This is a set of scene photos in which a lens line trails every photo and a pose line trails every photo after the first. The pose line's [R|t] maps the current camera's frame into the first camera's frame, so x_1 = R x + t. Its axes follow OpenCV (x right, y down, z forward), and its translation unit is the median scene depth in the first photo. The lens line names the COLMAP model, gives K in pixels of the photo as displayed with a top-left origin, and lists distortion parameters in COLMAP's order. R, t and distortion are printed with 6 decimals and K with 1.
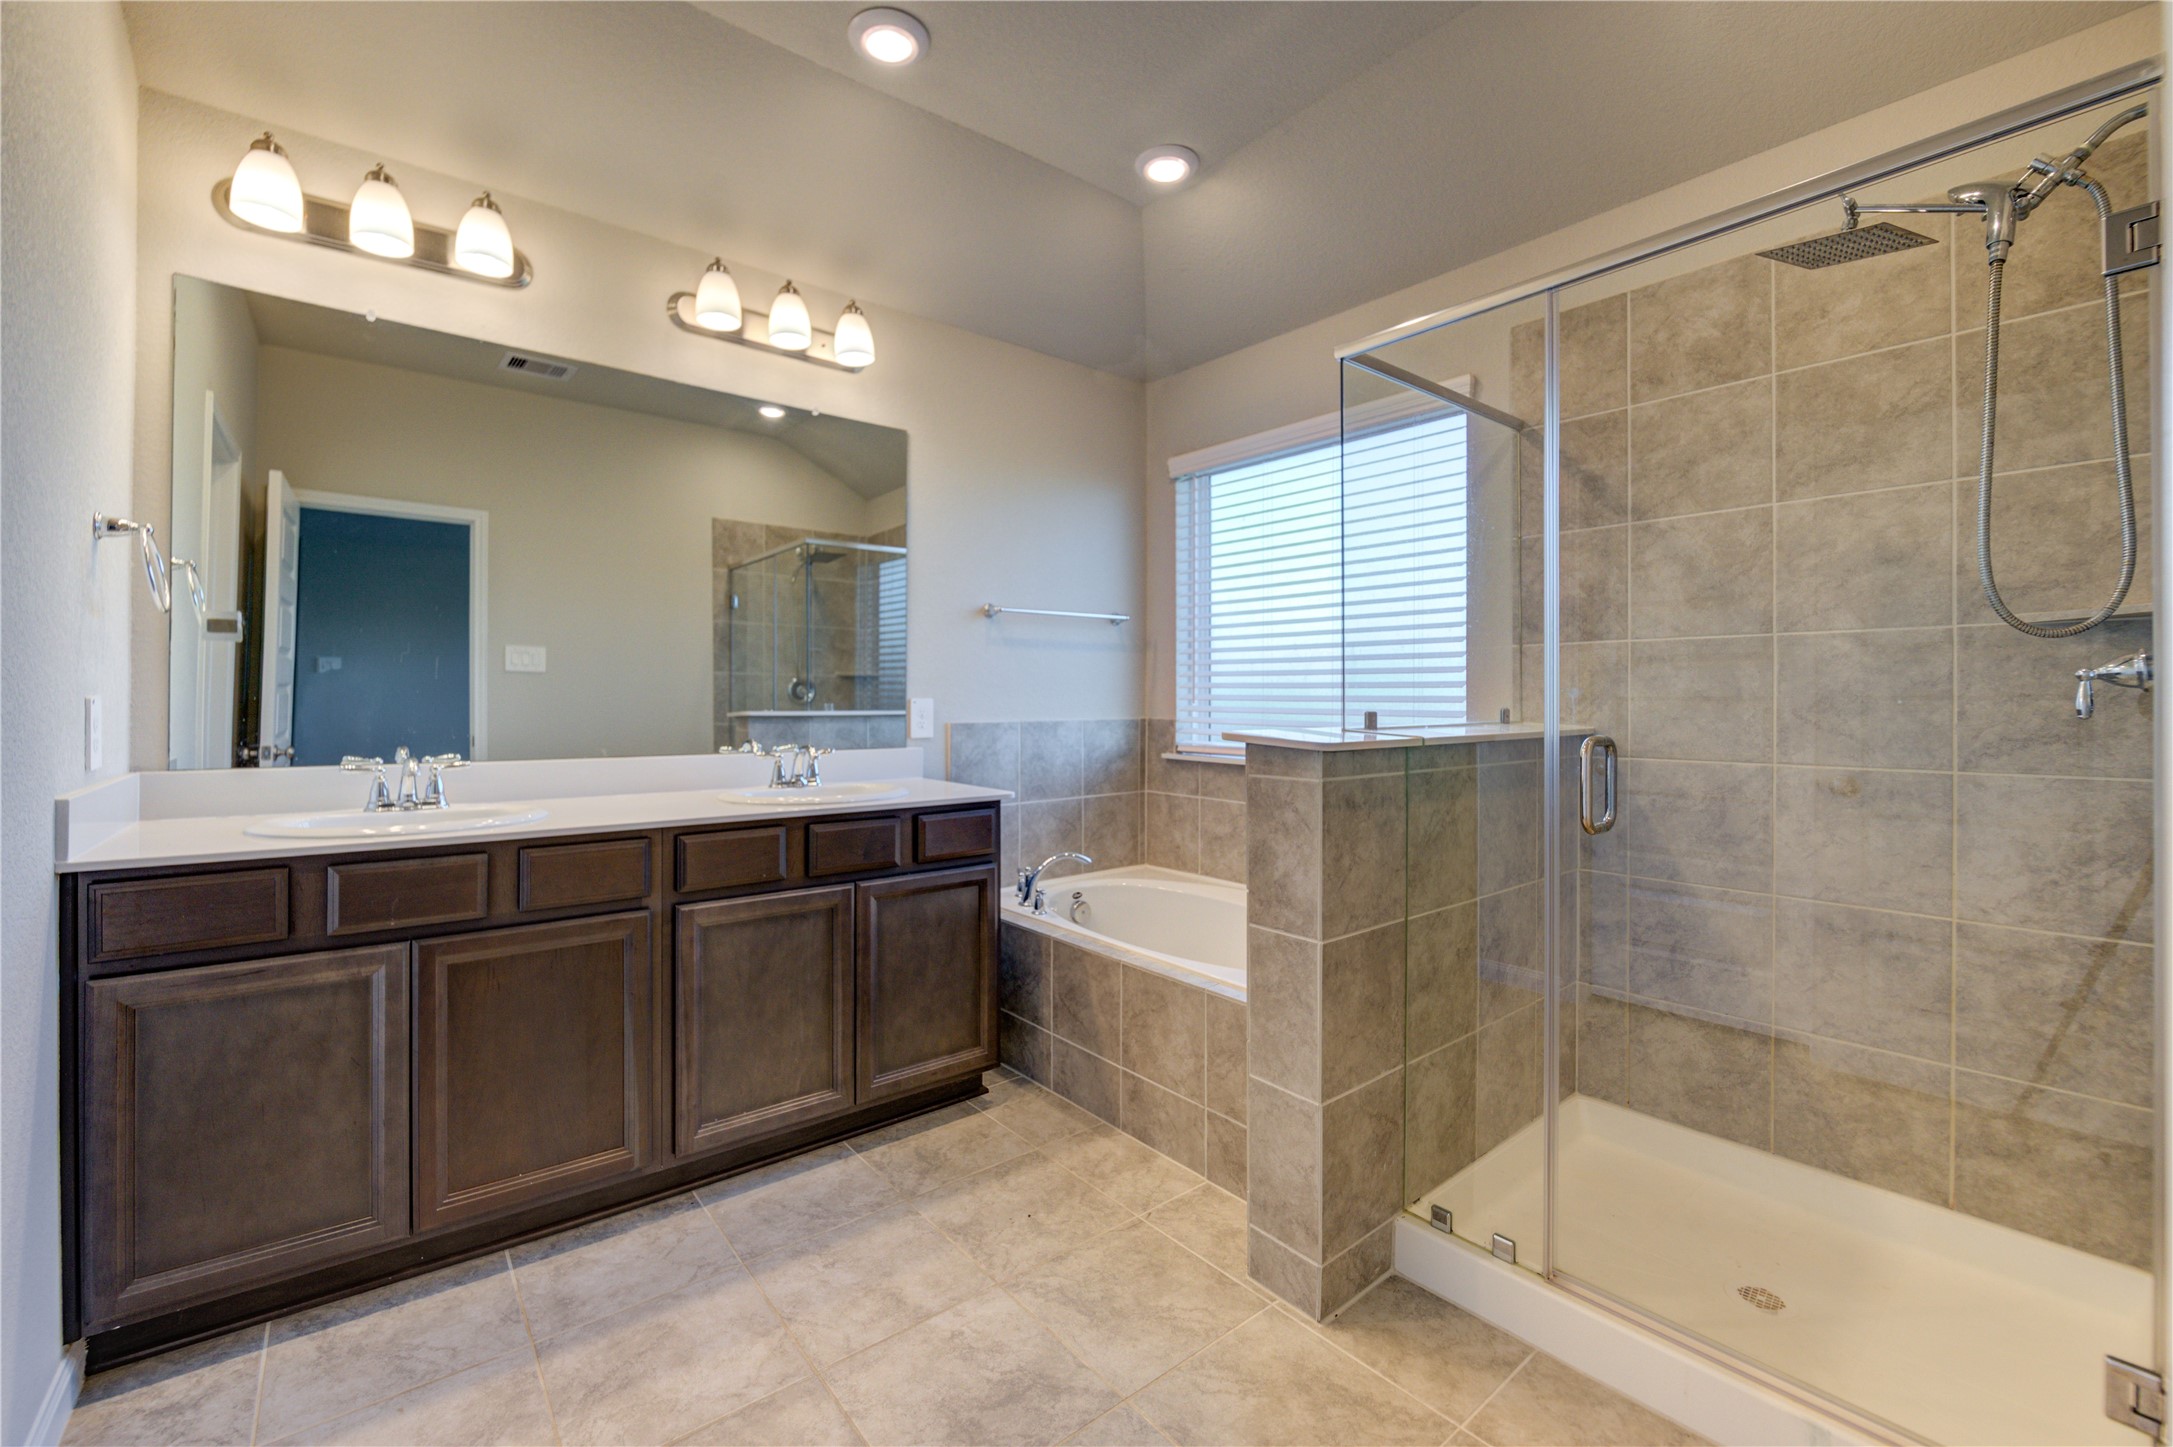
lens RADIAL K [[897.0, 0, 1082.8], [0, 897.0, 694.8], [0, 0, 1]] dist [-0.016208, -0.000617]
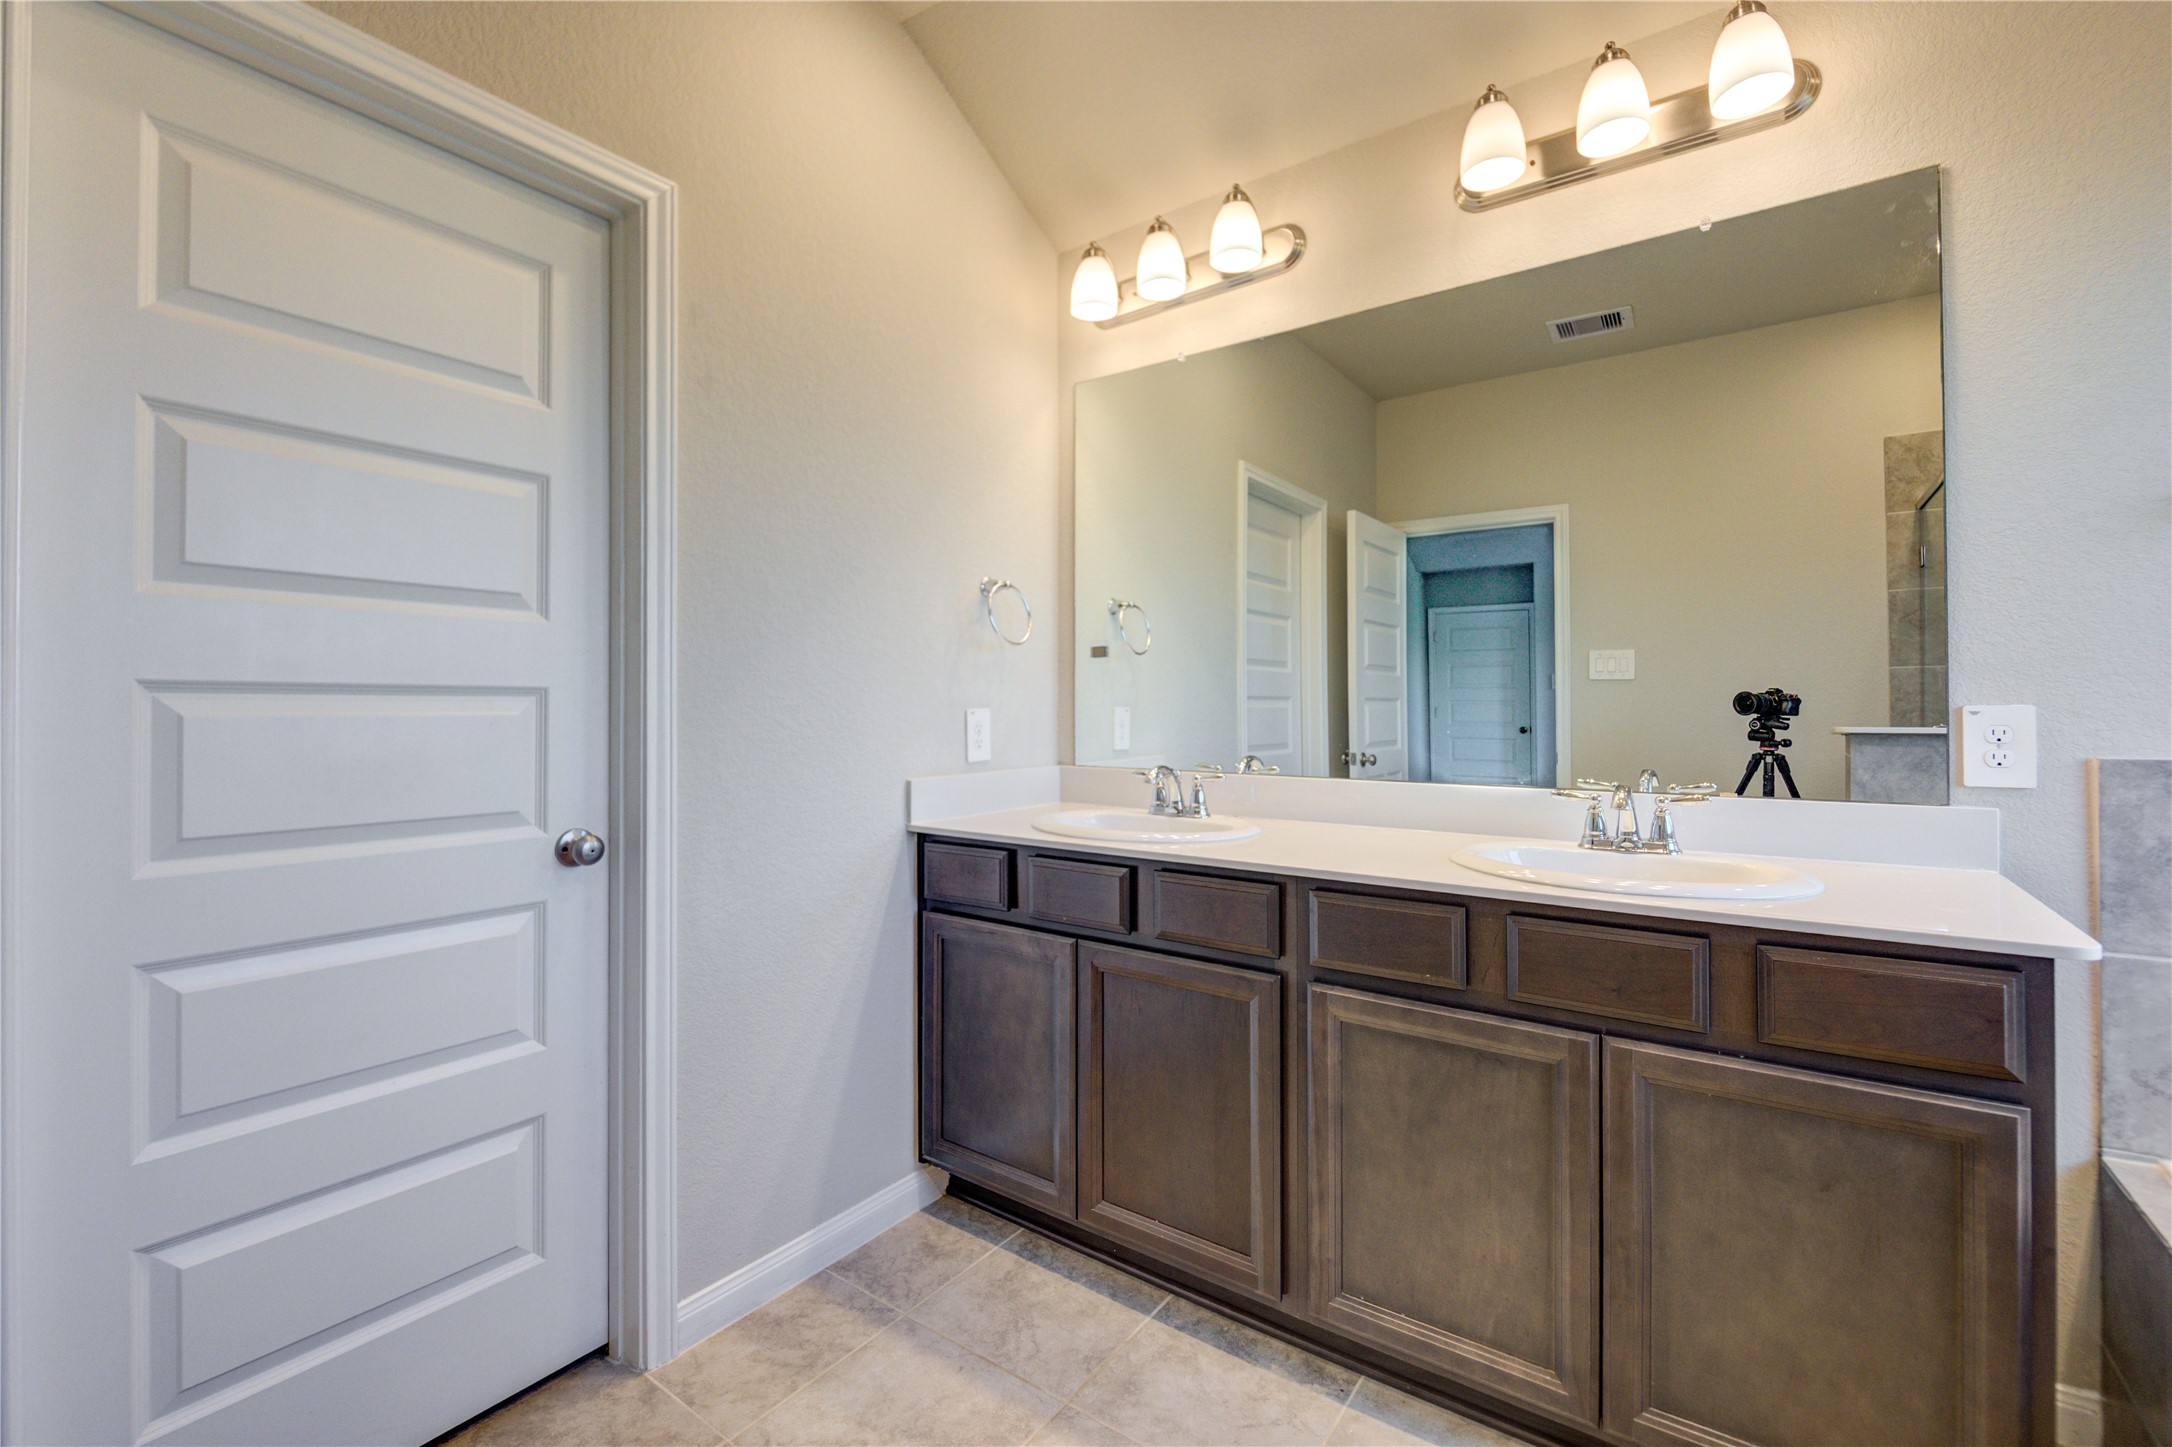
lens RADIAL K [[909.9, 0, 1084.0], [0, 909.9, 713.5], [0, 0, 1]] dist [-0.001218, -0.000320]
pose [[0.244852, -0.004068, -0.969552, 0.231365], [0.013647, 0.999907, -0.000749, 0.003515], [0.969465, -0.013048, 0.244884, 0.573097]]
